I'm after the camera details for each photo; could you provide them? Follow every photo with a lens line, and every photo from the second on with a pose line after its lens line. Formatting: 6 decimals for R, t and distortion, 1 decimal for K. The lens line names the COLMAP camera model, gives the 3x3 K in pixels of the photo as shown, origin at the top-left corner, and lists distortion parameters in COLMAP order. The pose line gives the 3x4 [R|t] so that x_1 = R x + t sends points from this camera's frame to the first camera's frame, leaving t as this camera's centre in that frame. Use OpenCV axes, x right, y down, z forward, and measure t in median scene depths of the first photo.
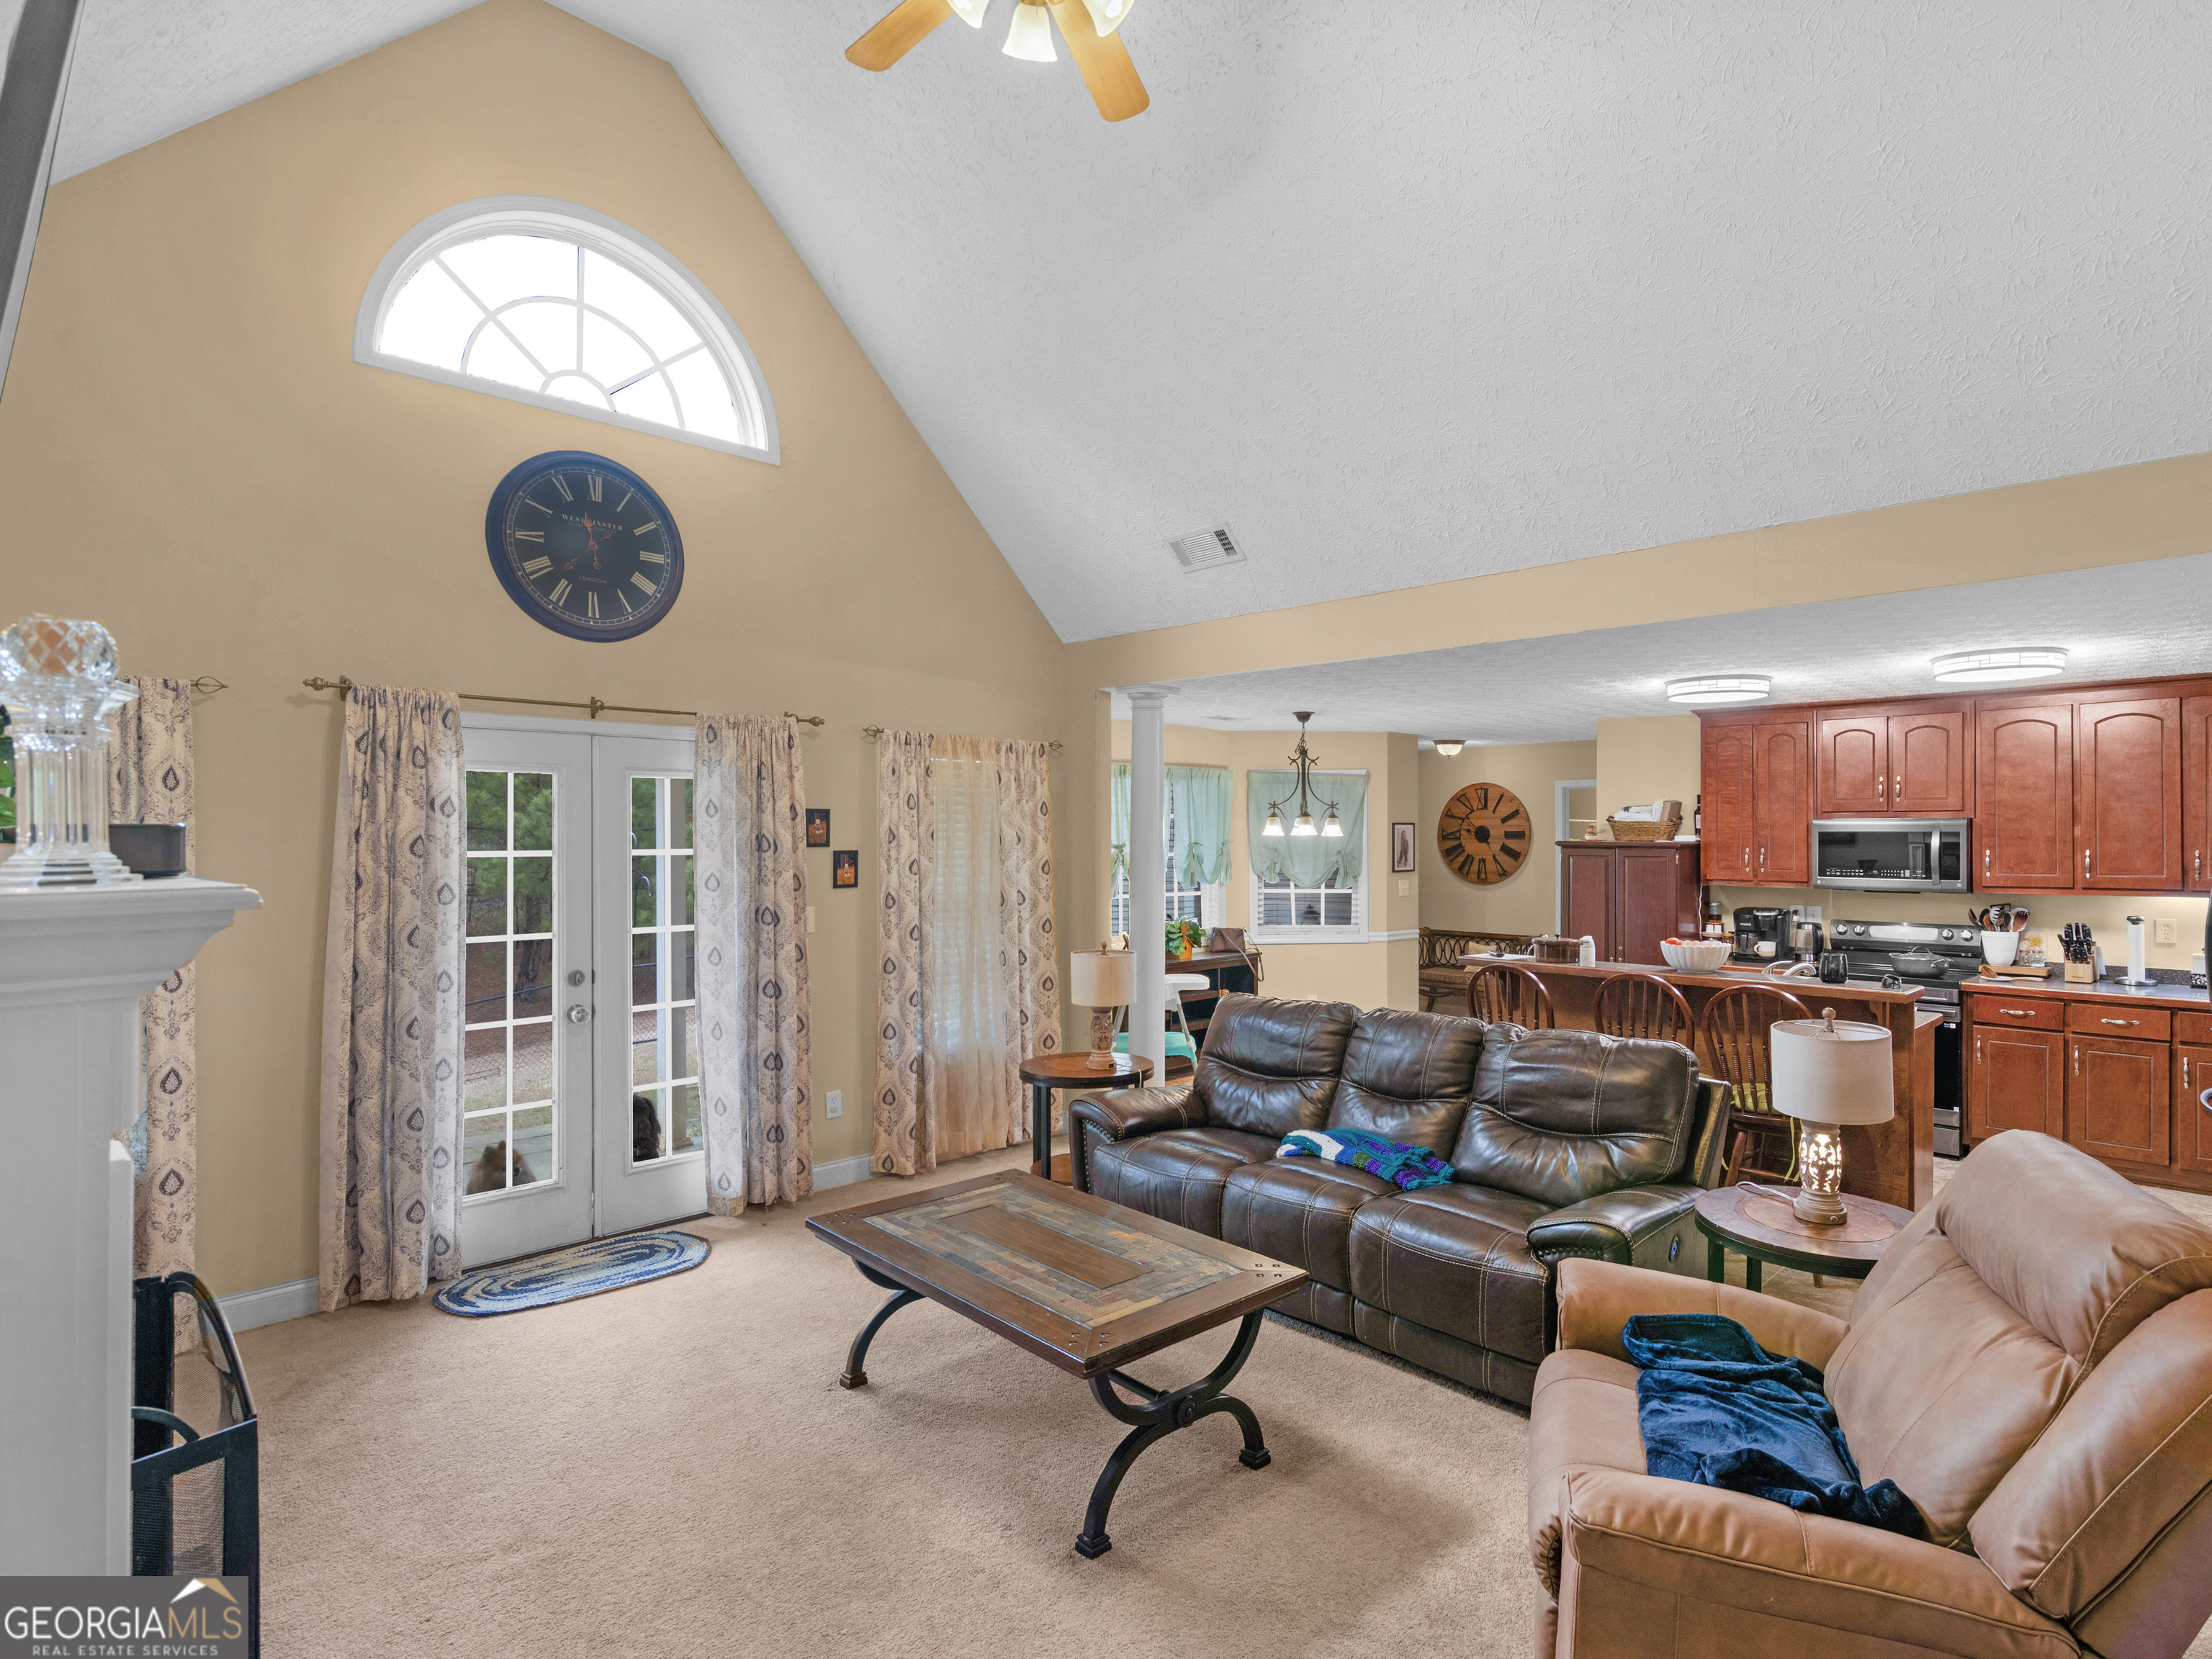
lens RADIAL K [[1187.7, 0, 1164.2], [0, 1187.7, 830.1], [0, 0, 1]] dist [-0.004559, -0.001199]
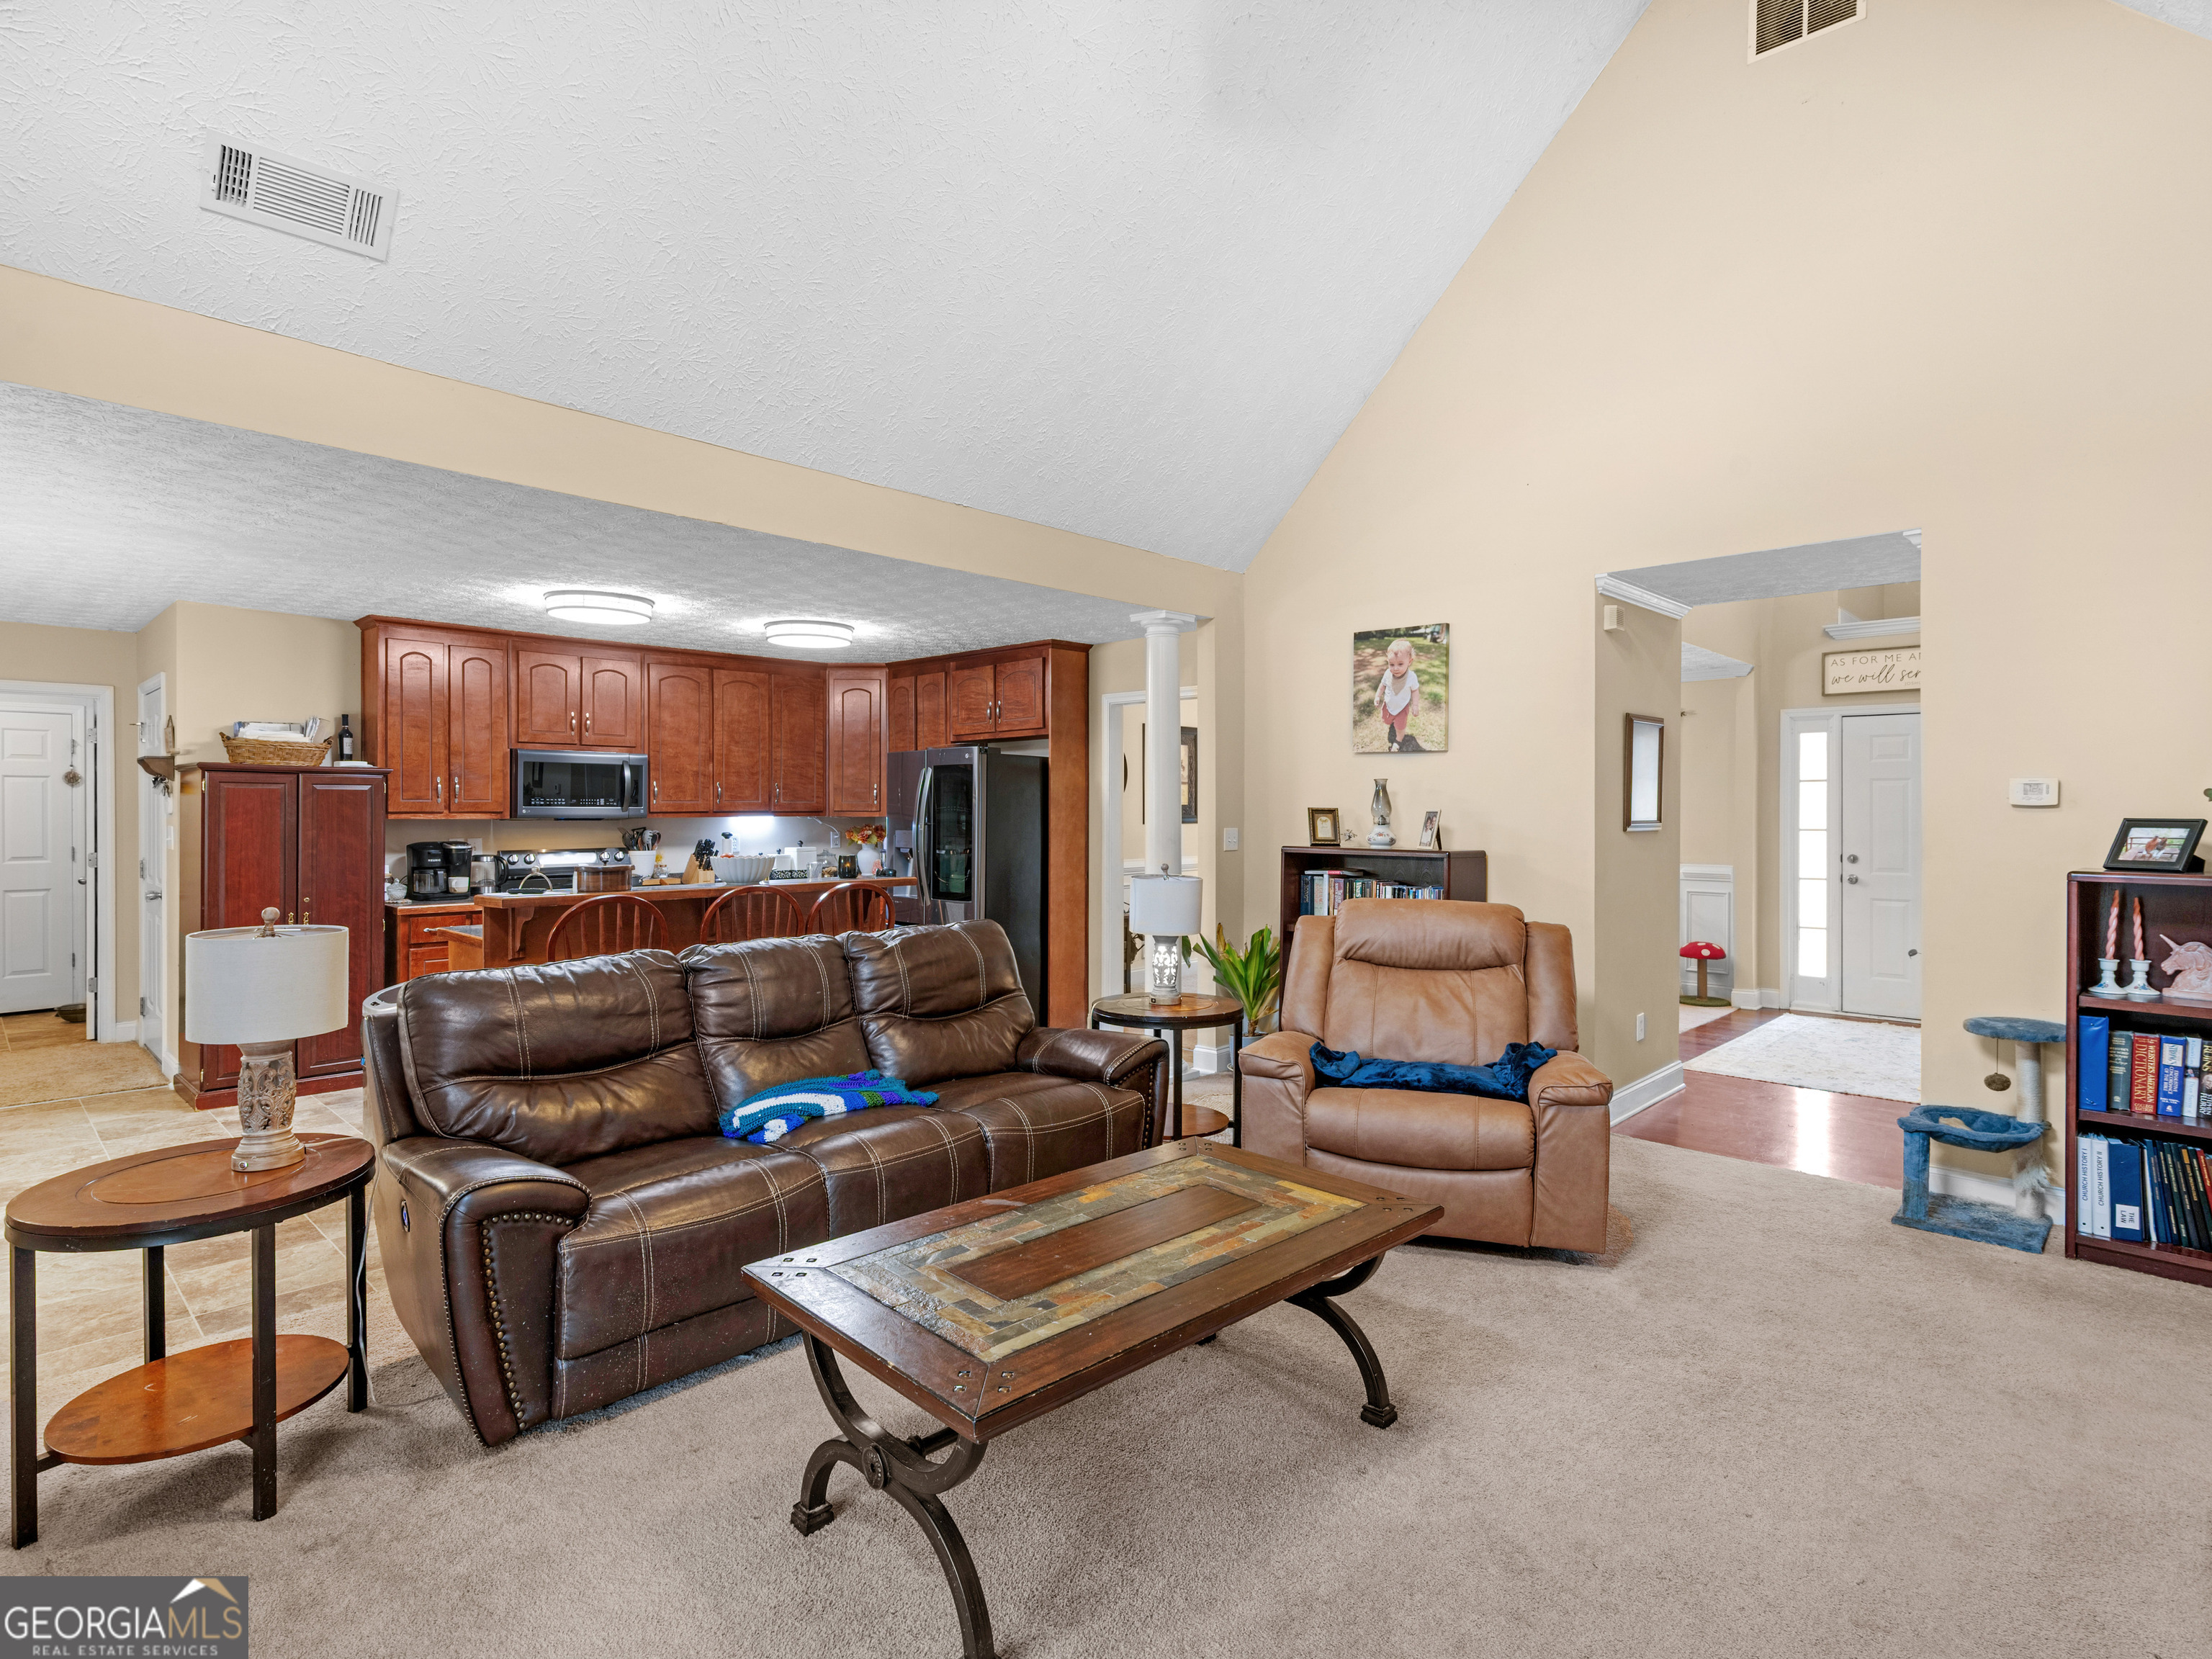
lens RADIAL K [[1133.2, 0, 1115.3], [0, 1133.2, 807.9], [0, 0, 1]] dist [0.001288, -0.001141]
pose [[0.005149, -0.001717, 0.999985, -0.475396], [-0.006014, 0.999980, 0.001748, 0.041692], [-0.999969, -0.006023, 0.005139, 0.571329]]
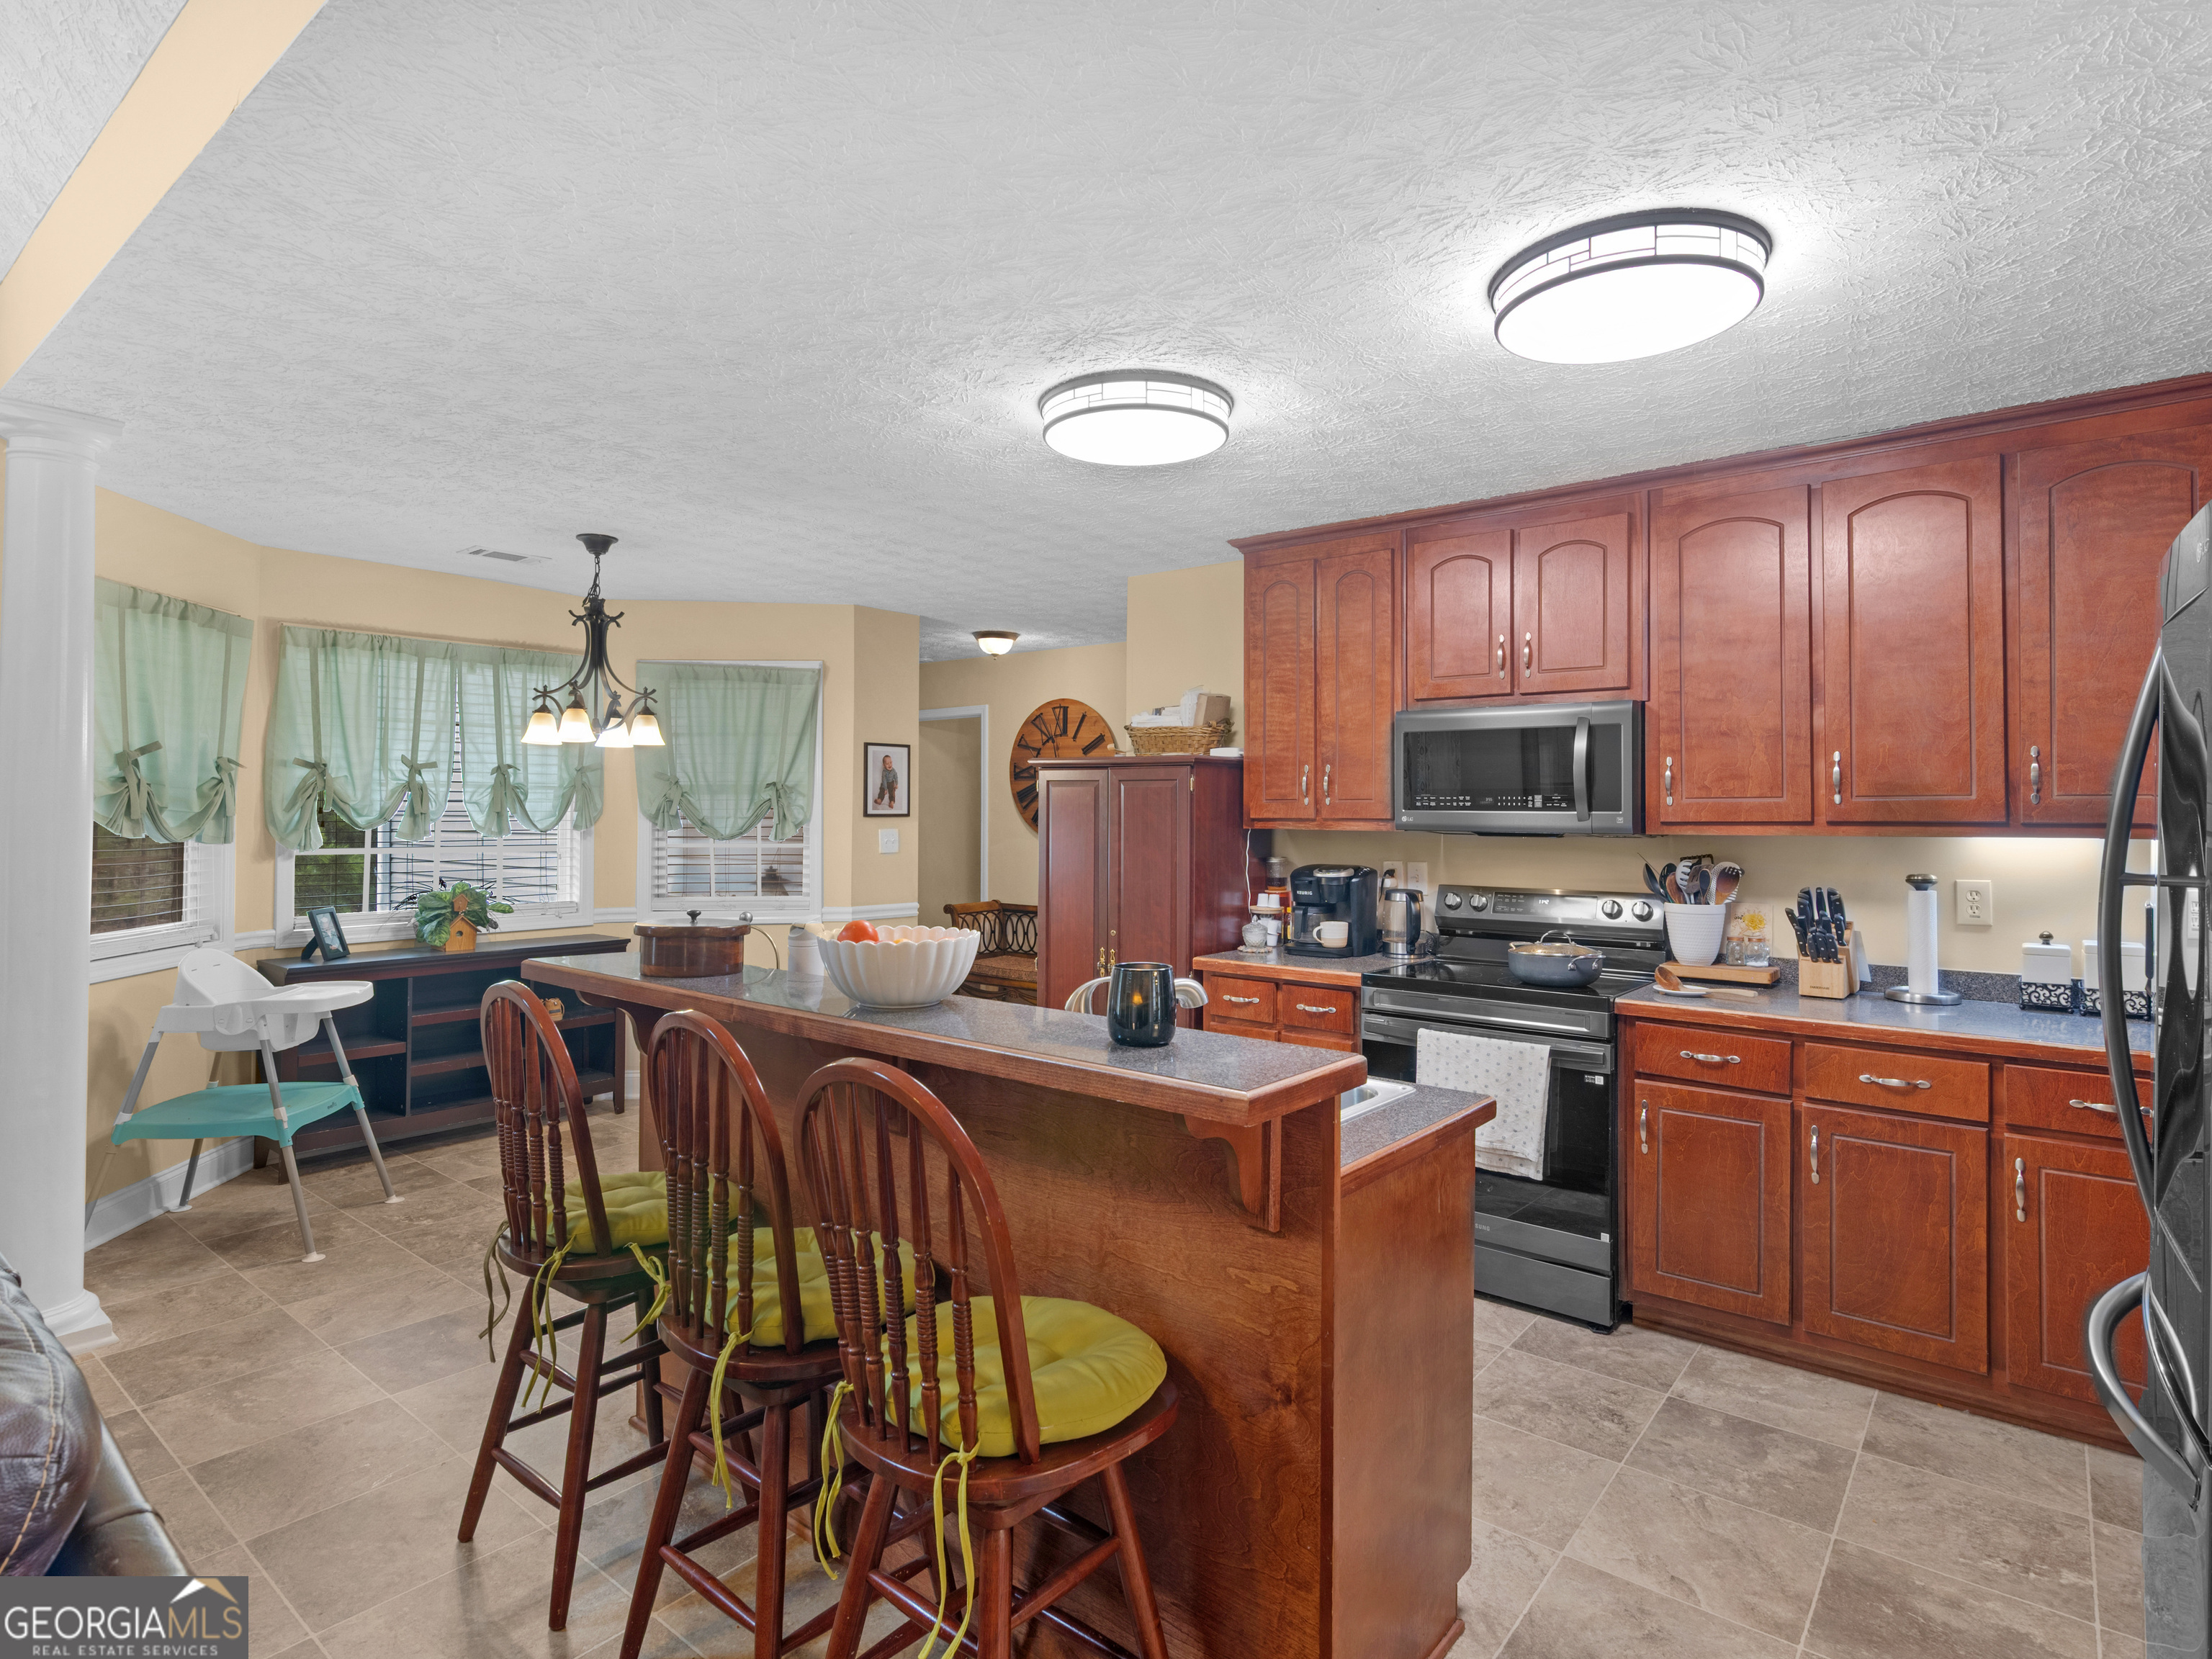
lens RADIAL K [[1154.2, 0, 1122.0], [0, 1154.2, 796.1], [0, 0, 1]] dist [0.000816, -0.000518]
pose [[0.996555, 0.005002, 0.082778, 0.425788], [-0.004155, 0.999937, -0.010410, 0.045123], [-0.082825, 0.010030, 0.996514, 0.519861]]
